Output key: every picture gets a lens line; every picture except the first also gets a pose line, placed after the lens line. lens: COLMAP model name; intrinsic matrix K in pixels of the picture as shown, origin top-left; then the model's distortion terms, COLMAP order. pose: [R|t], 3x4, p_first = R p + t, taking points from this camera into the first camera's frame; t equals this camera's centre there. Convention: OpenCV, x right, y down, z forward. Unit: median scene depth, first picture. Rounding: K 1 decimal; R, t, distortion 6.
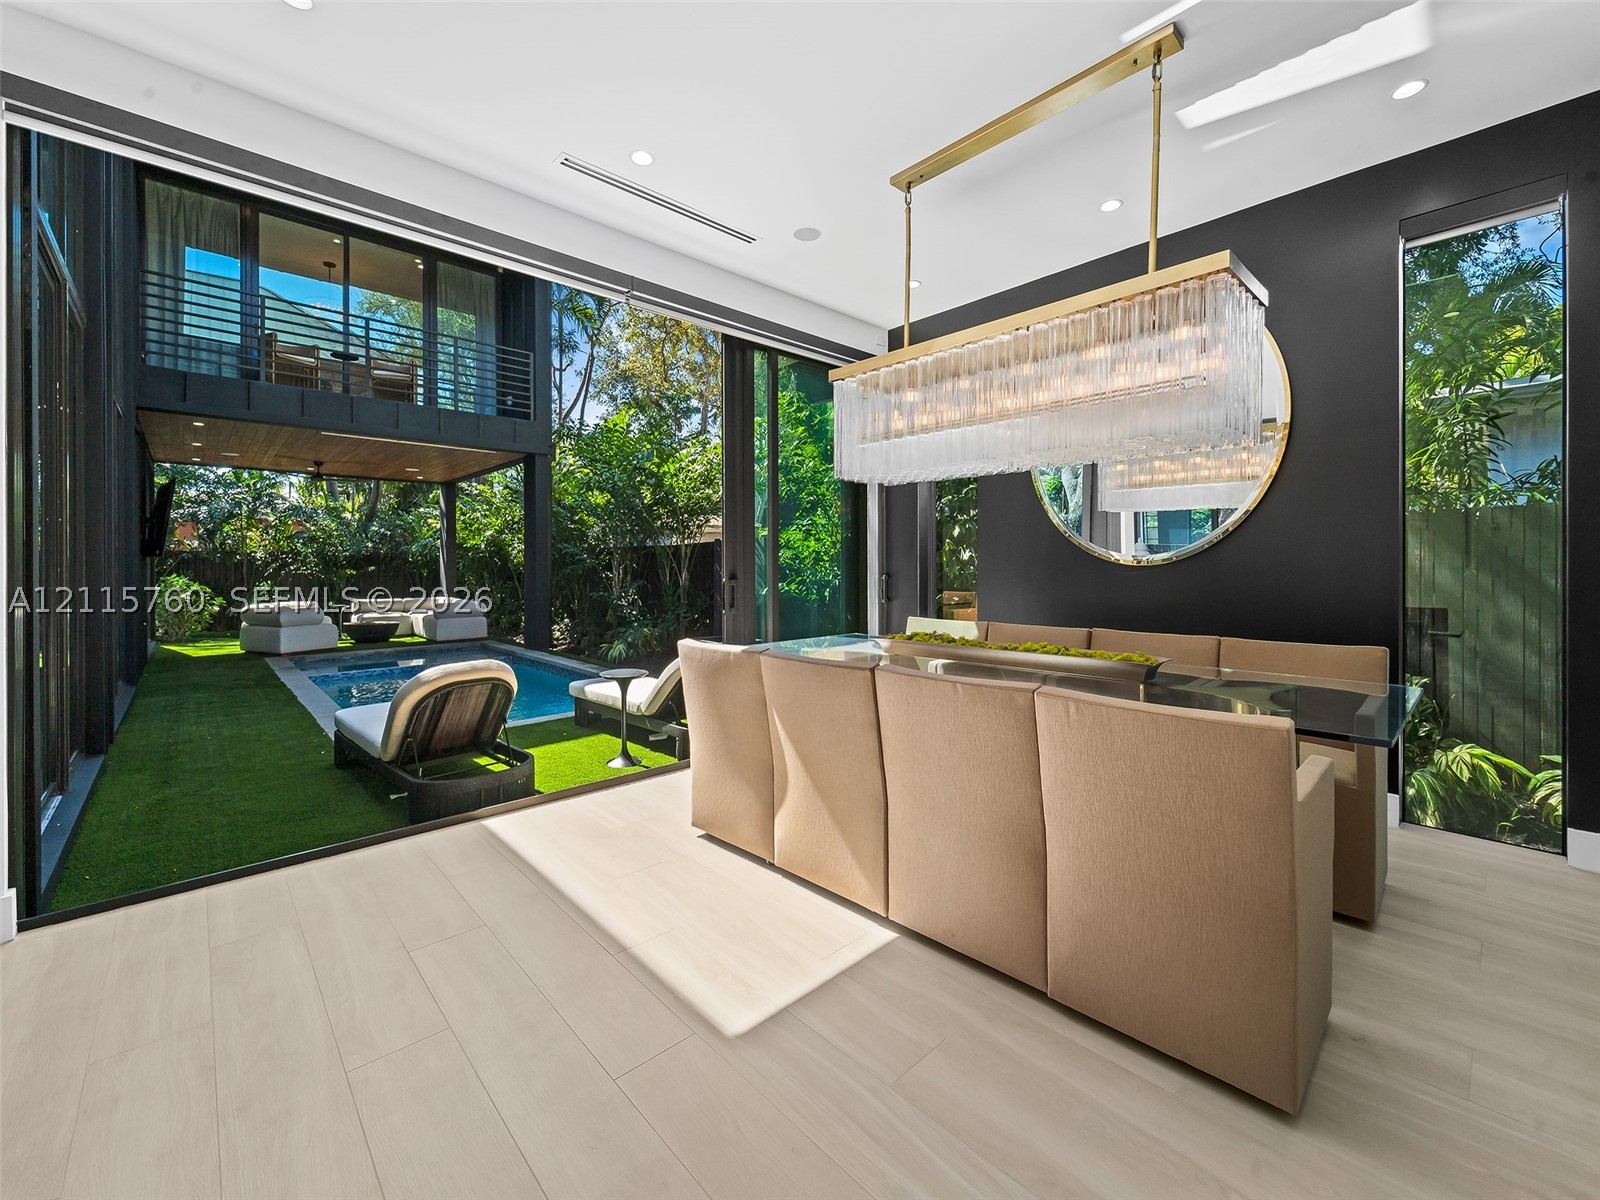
lens RADIAL K [[649.7, 0, 803.9], [0, 649.7, 565.3], [0, 0, 1]] dist [0.000171, 0.000019]
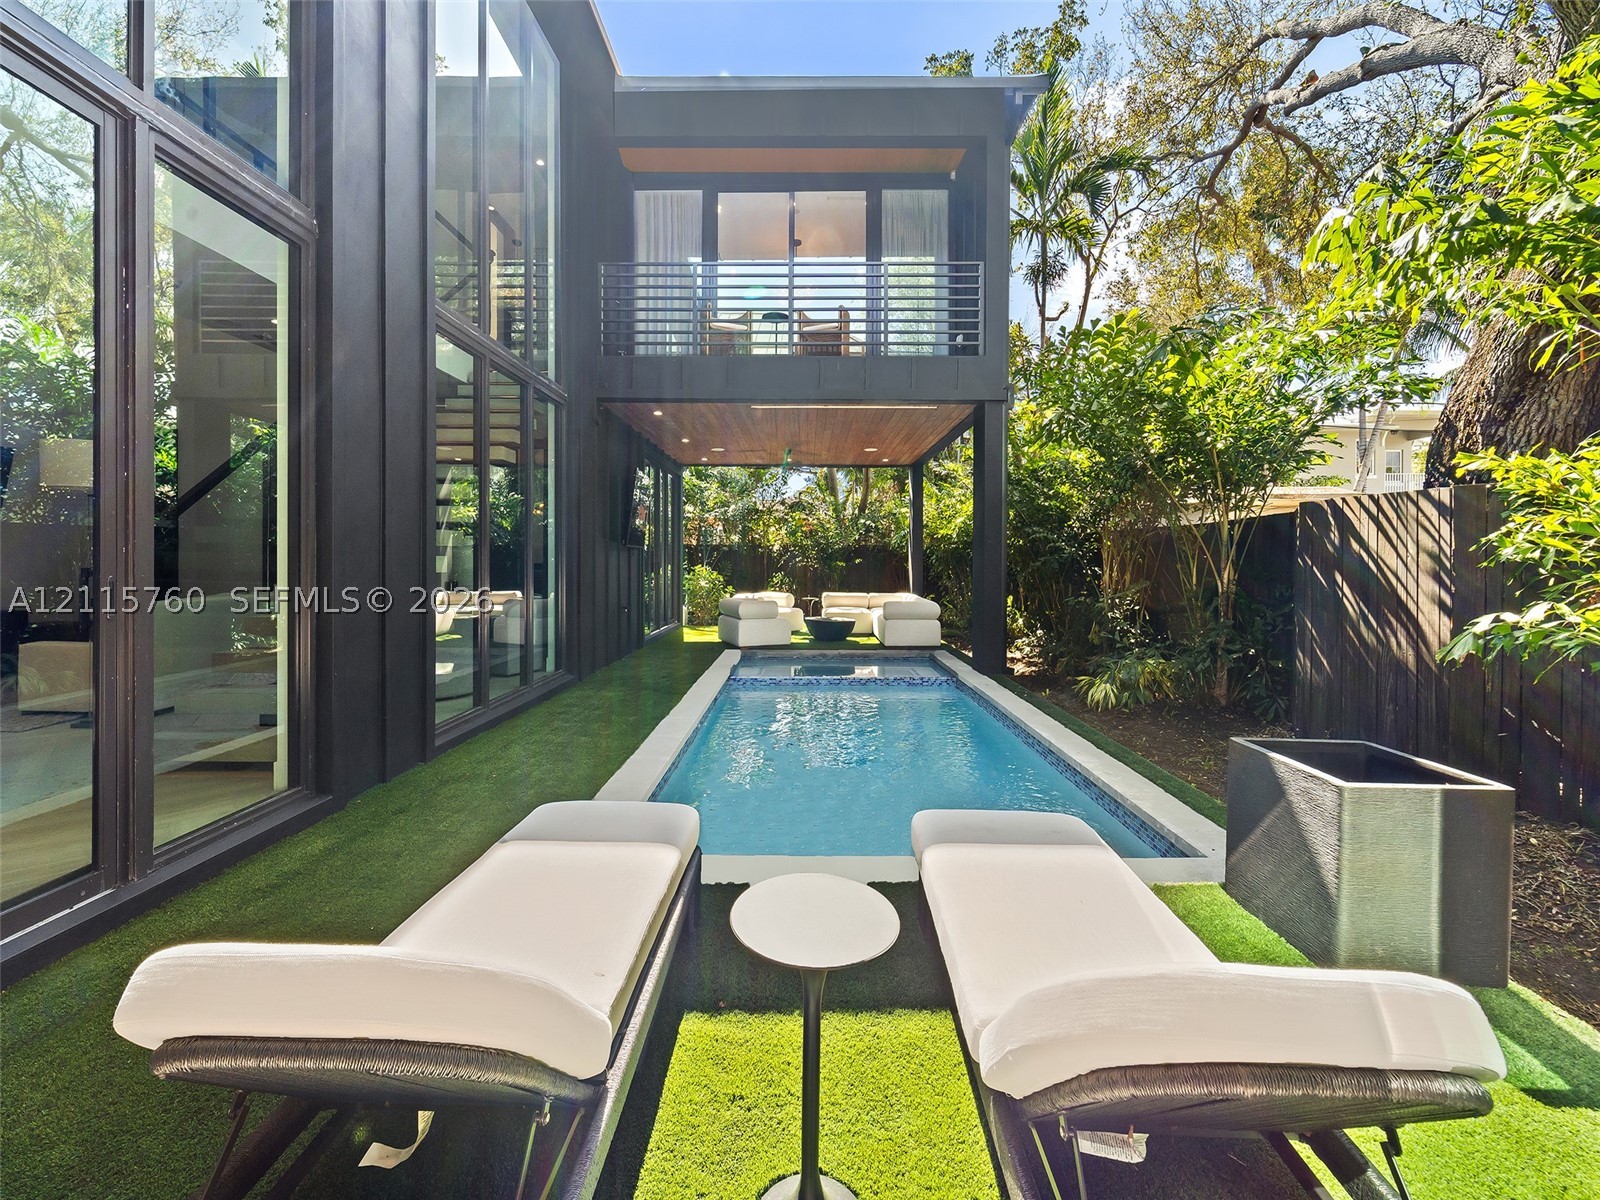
lens RADIAL K [[649.7, 0, 803.9], [0, 649.7, 565.3], [0, 0, 1]] dist [0.000171, 0.000019]
pose [[0.725108, 0.010329, -0.688558, -0.058334], [-0.005247, 0.999941, 0.009475, 0.003533], [0.688615, -0.003257, 0.725120, 0.316757]]
